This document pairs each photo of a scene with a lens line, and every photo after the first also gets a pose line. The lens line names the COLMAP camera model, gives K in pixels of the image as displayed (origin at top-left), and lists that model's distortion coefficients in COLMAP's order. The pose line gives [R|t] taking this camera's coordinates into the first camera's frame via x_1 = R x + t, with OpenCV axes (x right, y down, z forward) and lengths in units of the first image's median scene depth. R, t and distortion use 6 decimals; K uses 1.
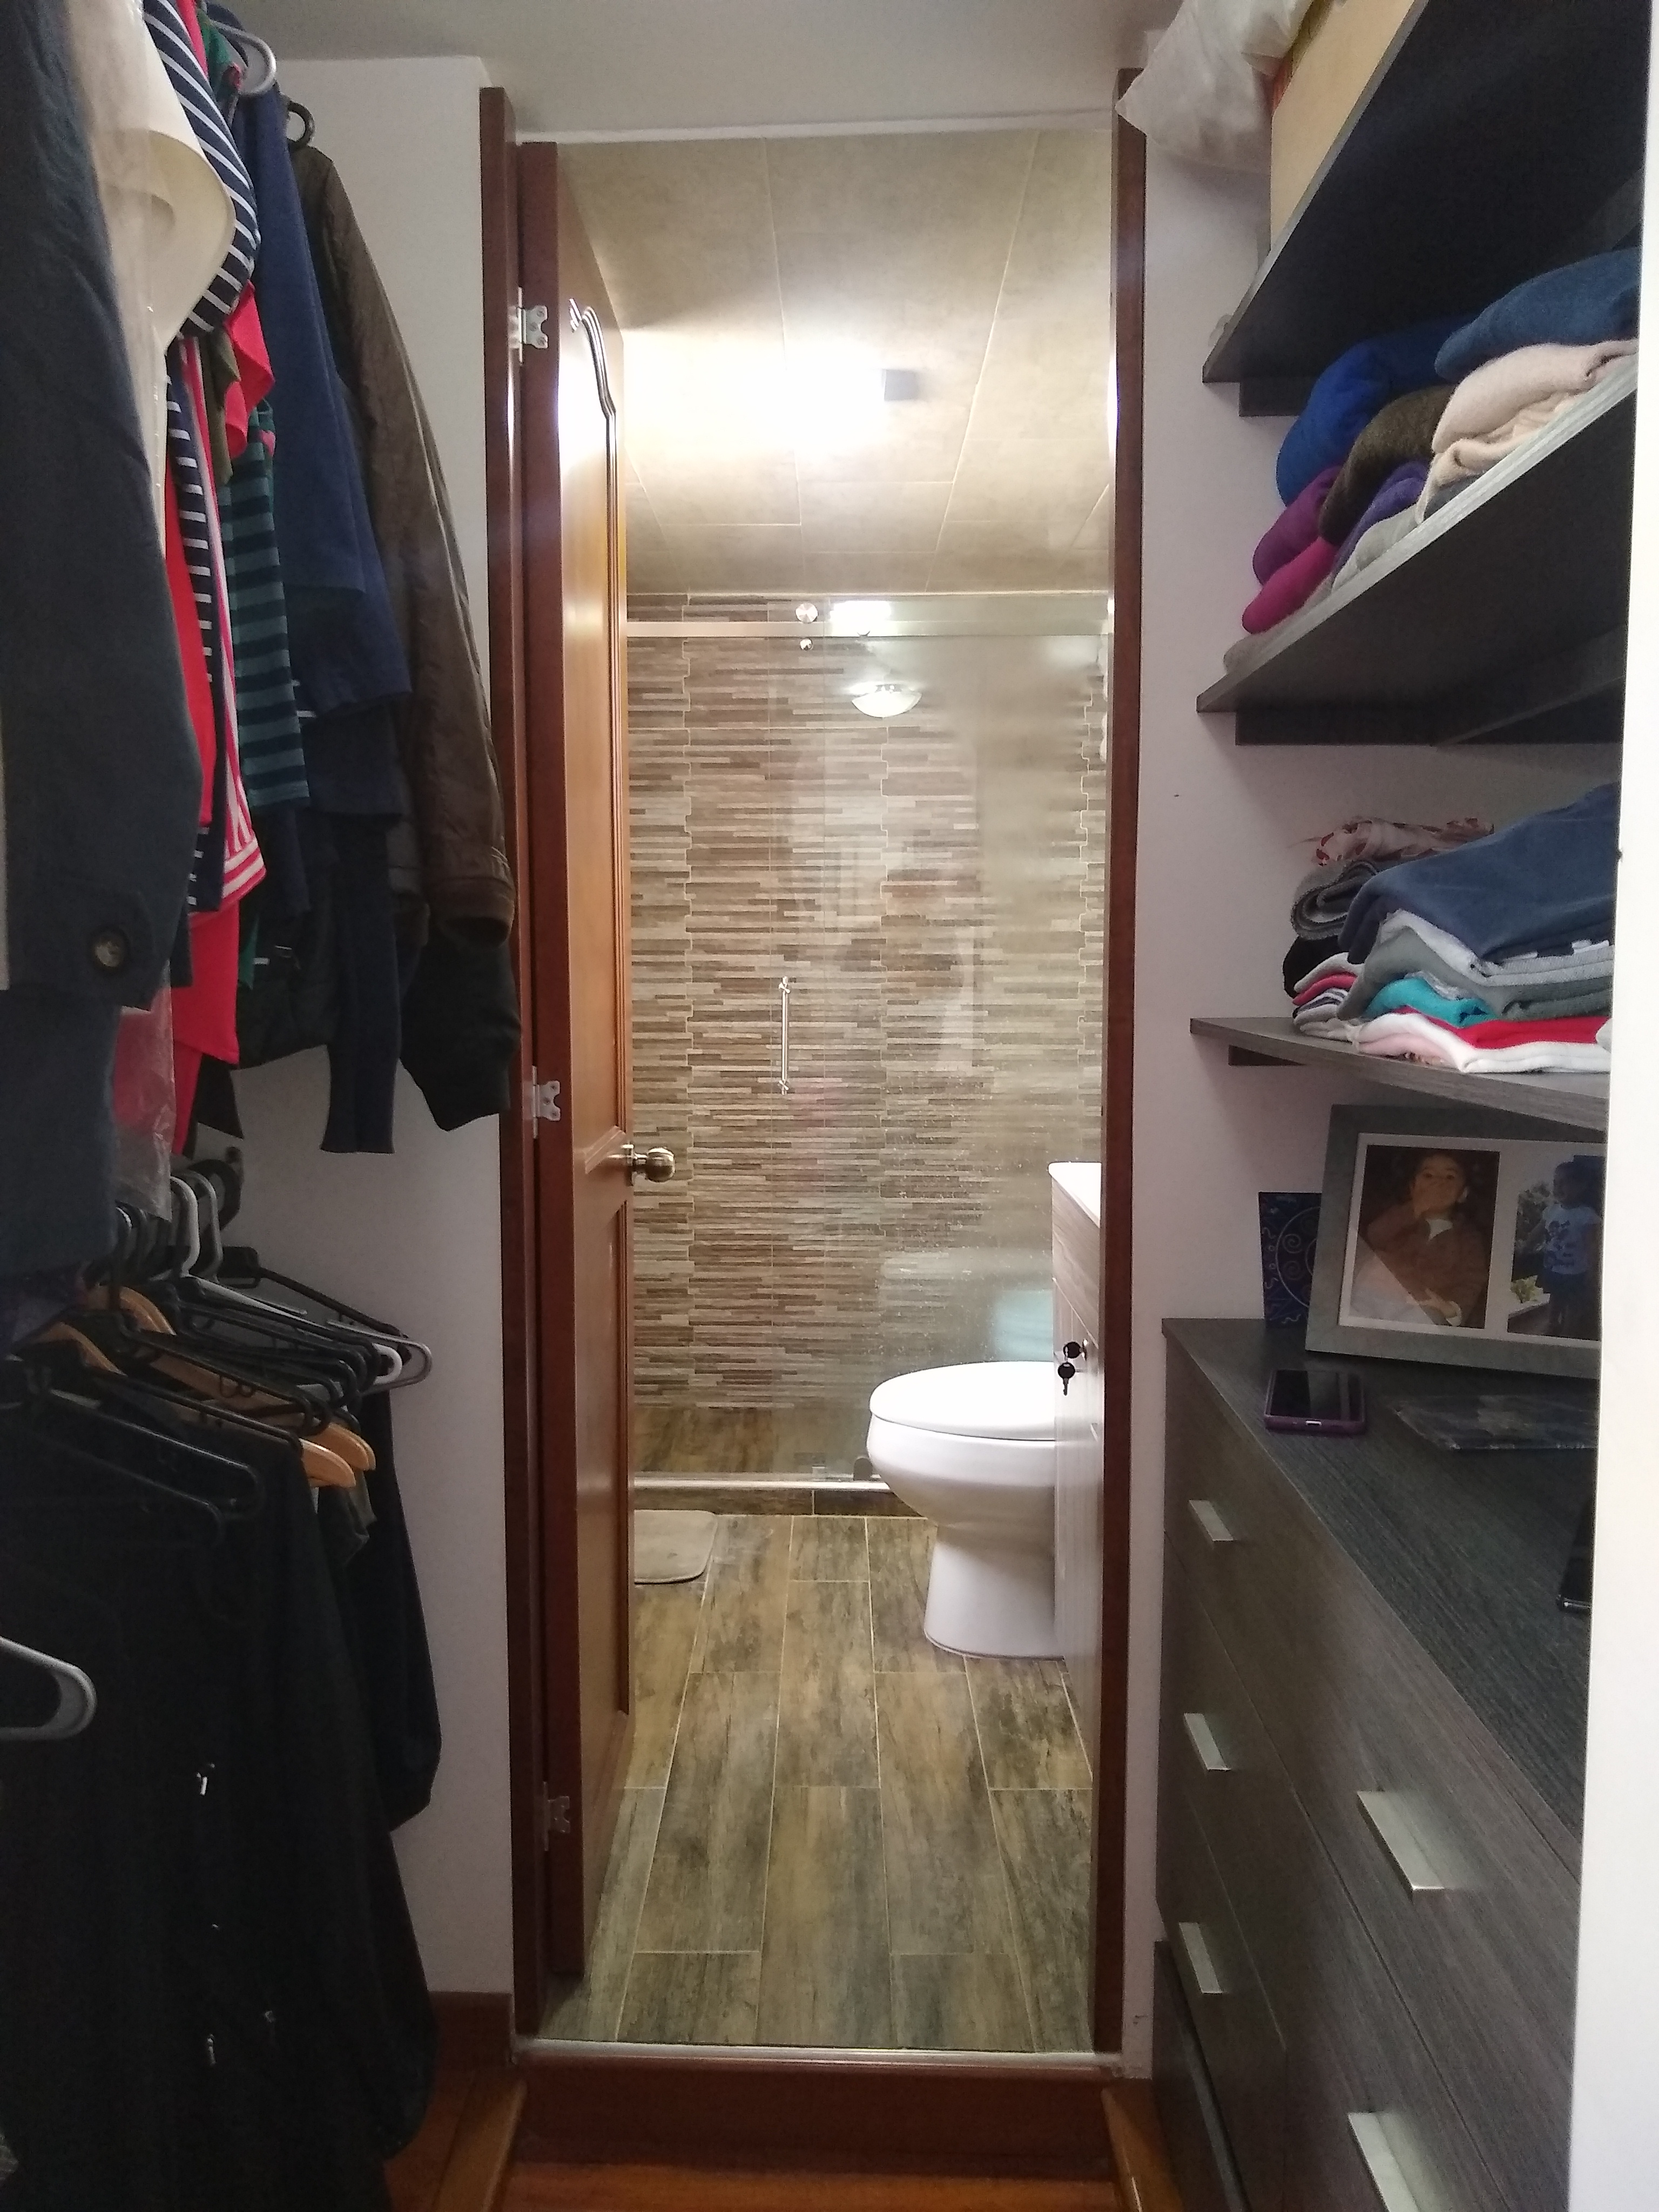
lens RADIAL K [[1770.9, 0, 827.3], [0, 1770.9, 1112.9], [0, 0, 1]] dist [0.016019, -0.015337]
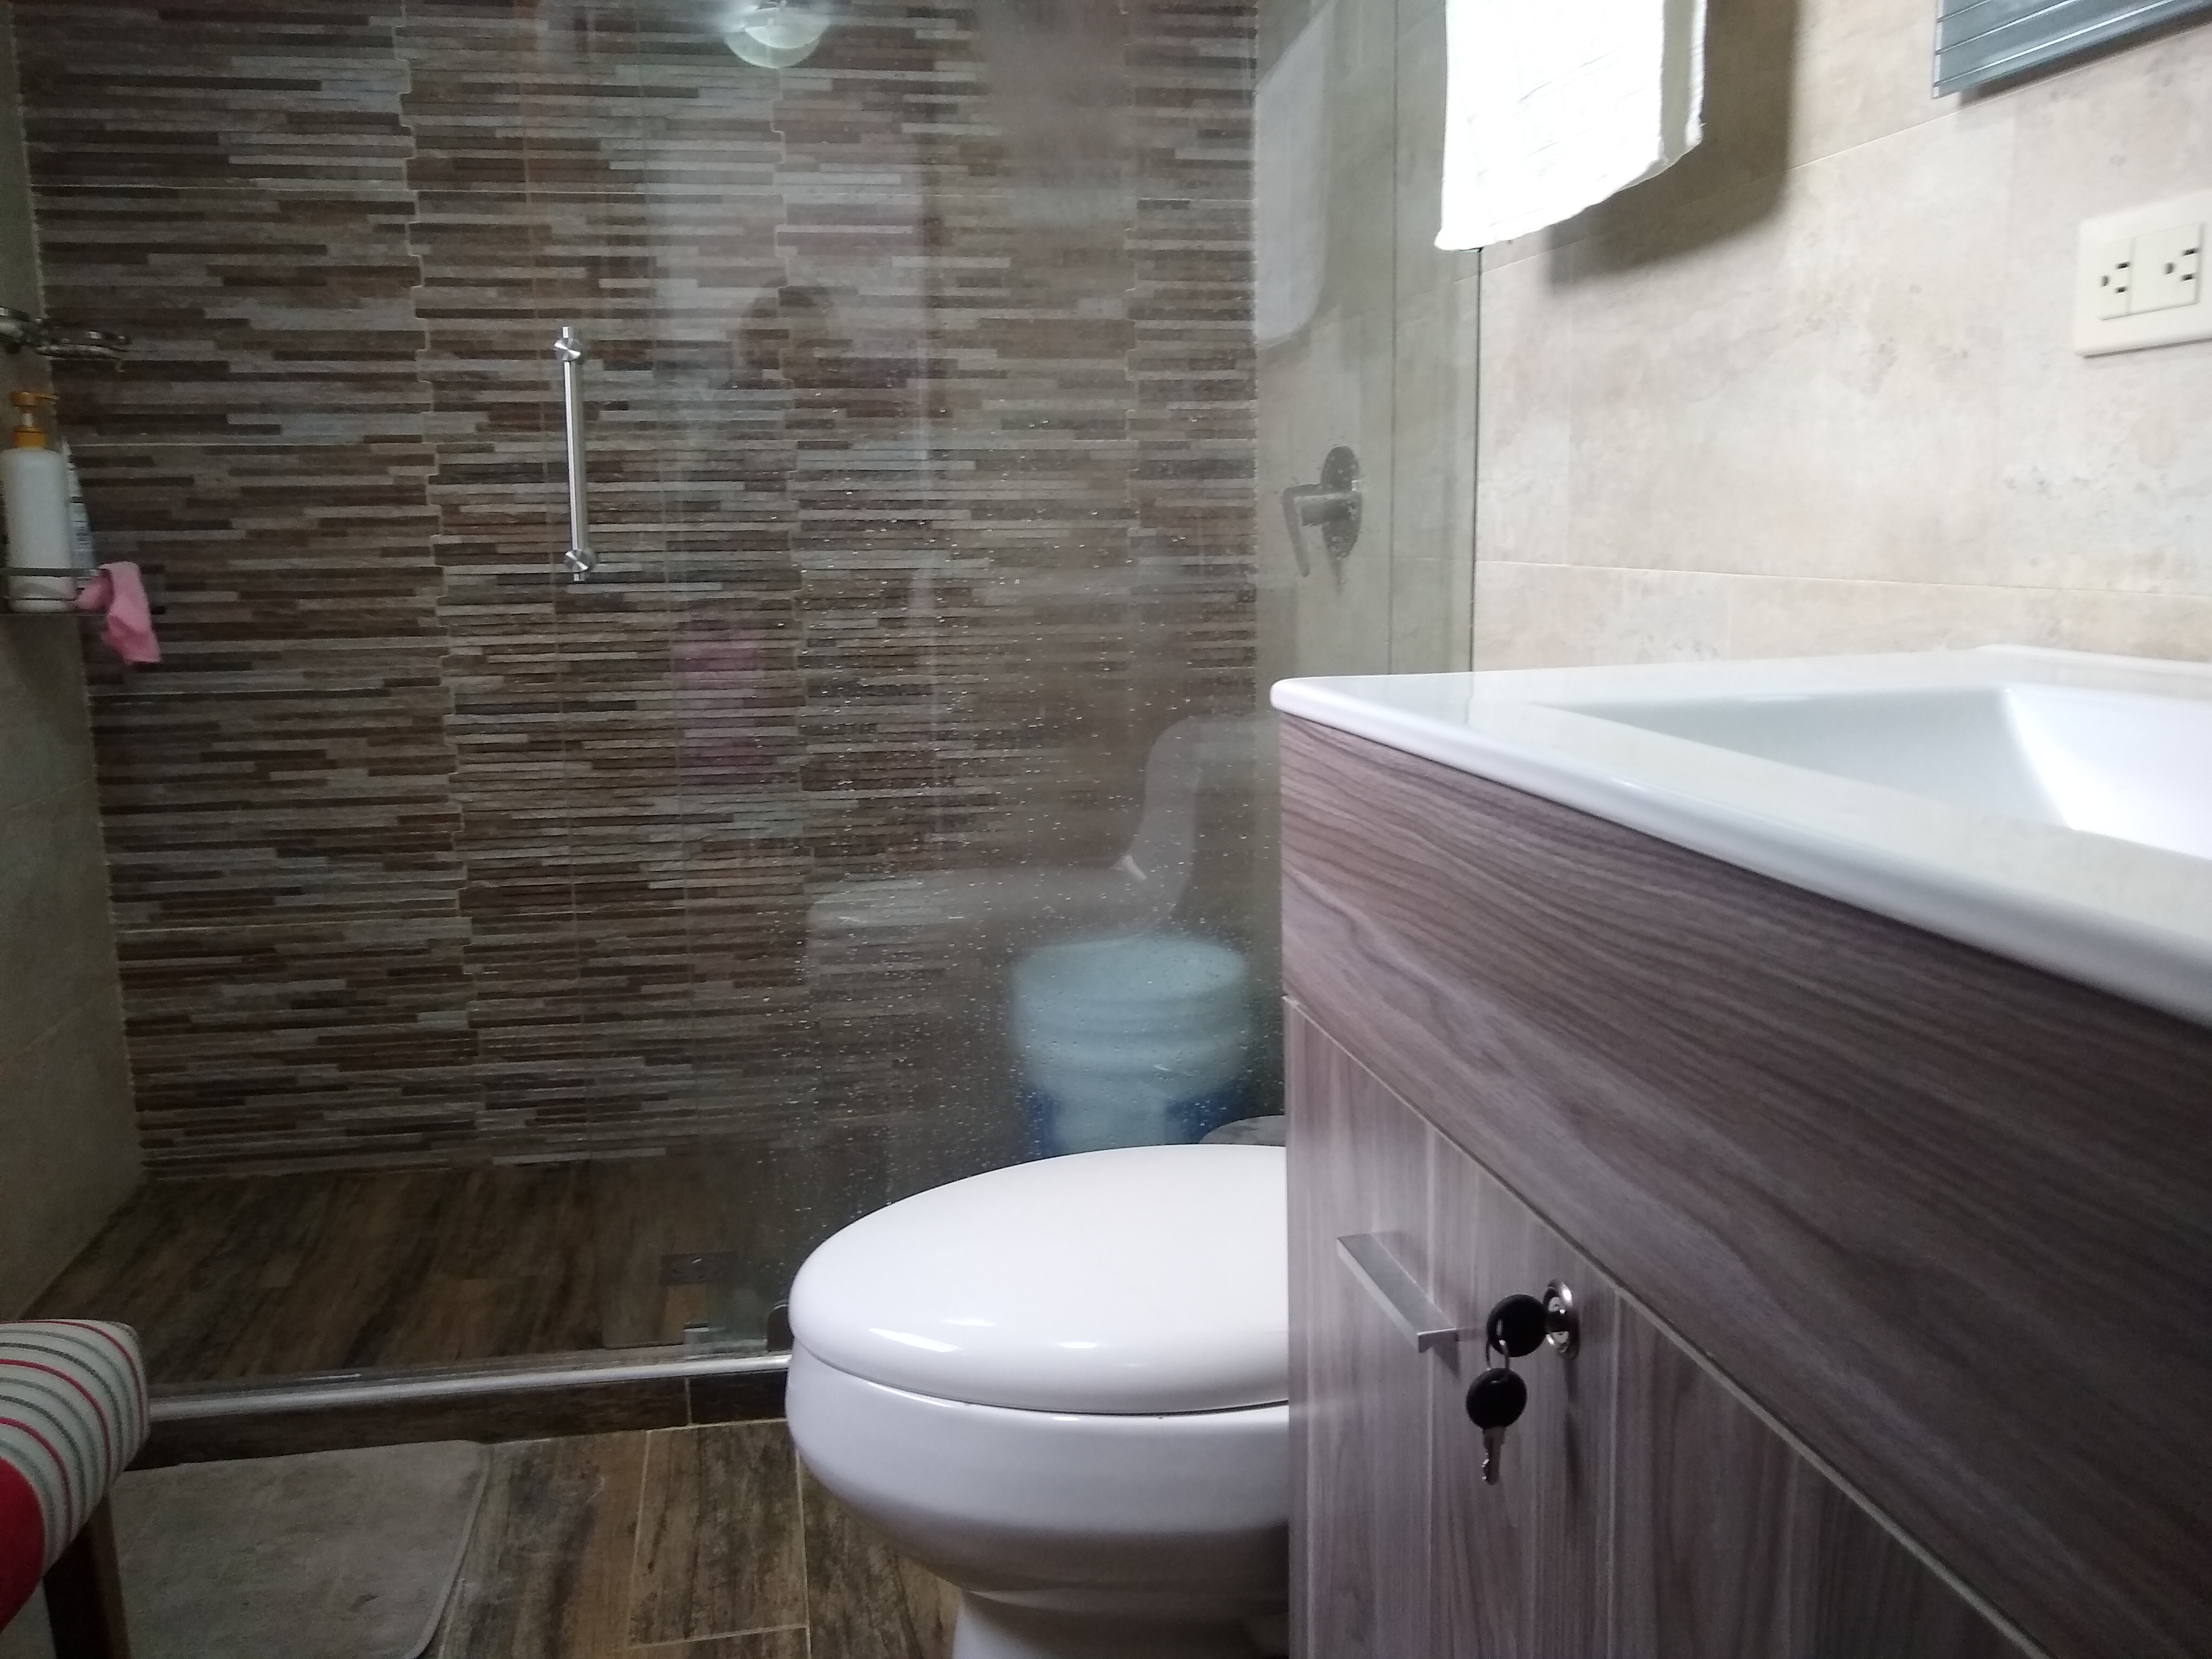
lens RADIAL K [[1770.9, 0, 1093.0], [0, 1770.9, 849.8], [0, 0, 1]] dist [0.016019, -0.015337]
pose [[0.981129, -0.045484, 0.187931, 0.014332], [0.029424, 0.995740, 0.087384, 0.019127], [-0.191105, -0.080205, 0.978287, 0.415863]]
